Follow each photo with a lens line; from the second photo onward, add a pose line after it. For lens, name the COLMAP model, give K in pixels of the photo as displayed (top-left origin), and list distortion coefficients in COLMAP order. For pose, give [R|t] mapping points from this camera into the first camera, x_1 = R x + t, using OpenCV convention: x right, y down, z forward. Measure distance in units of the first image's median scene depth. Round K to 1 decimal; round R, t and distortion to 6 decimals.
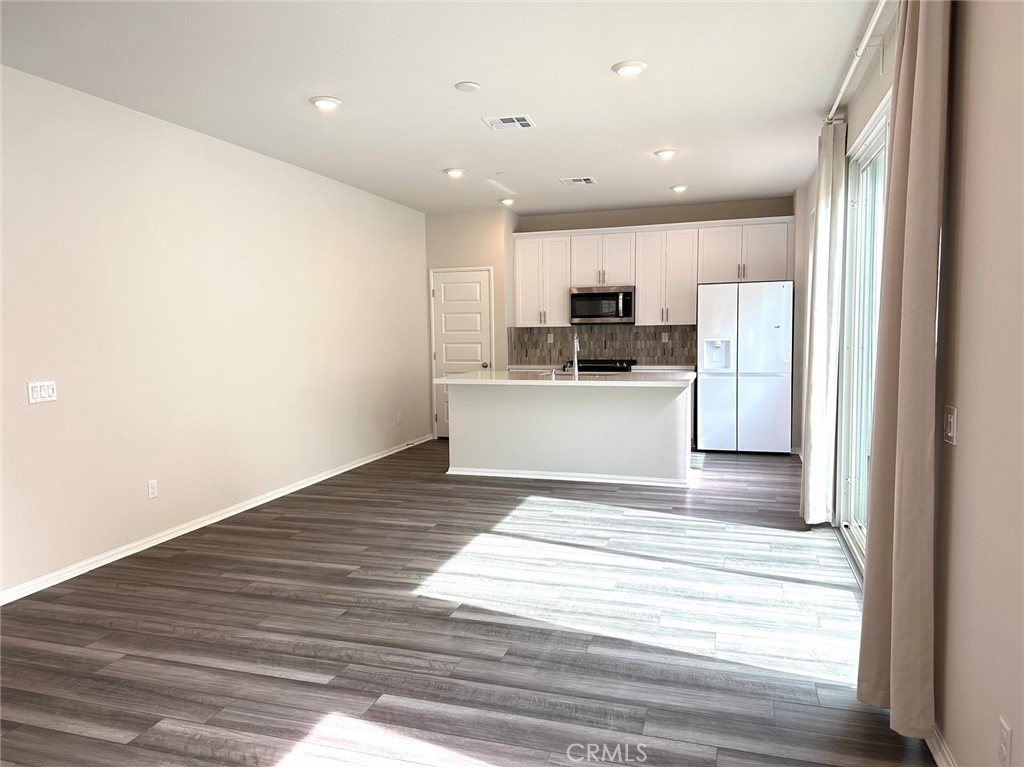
lens RADIAL K [[720.6, 0, 508.8], [0, 720.6, 385.0], [0, 0, 1]] dist [0.002135, 0.000033]
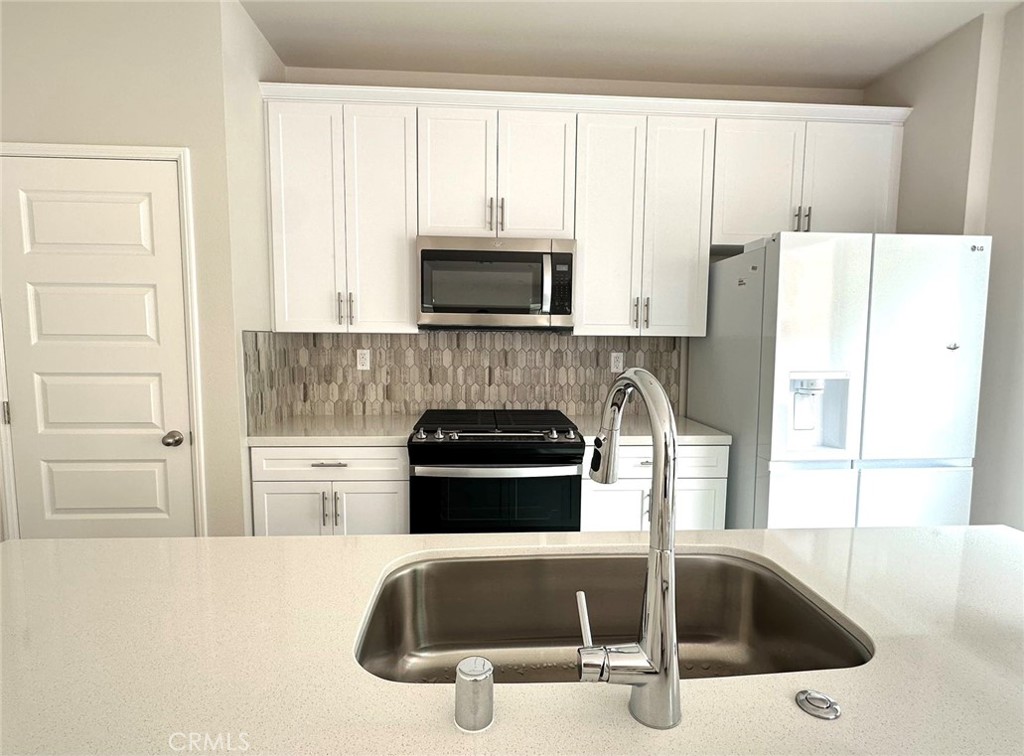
lens RADIAL K [[517.8, 0, 509.0], [0, 517.8, 388.7], [0, 0, 1]] dist [-0.002941, -0.000244]
pose [[0.935915, -0.011019, 0.352054, 0.030840], [0.004549, 0.999805, 0.019201, -0.054991], [-0.352197, -0.016369, 0.935783, 0.703907]]
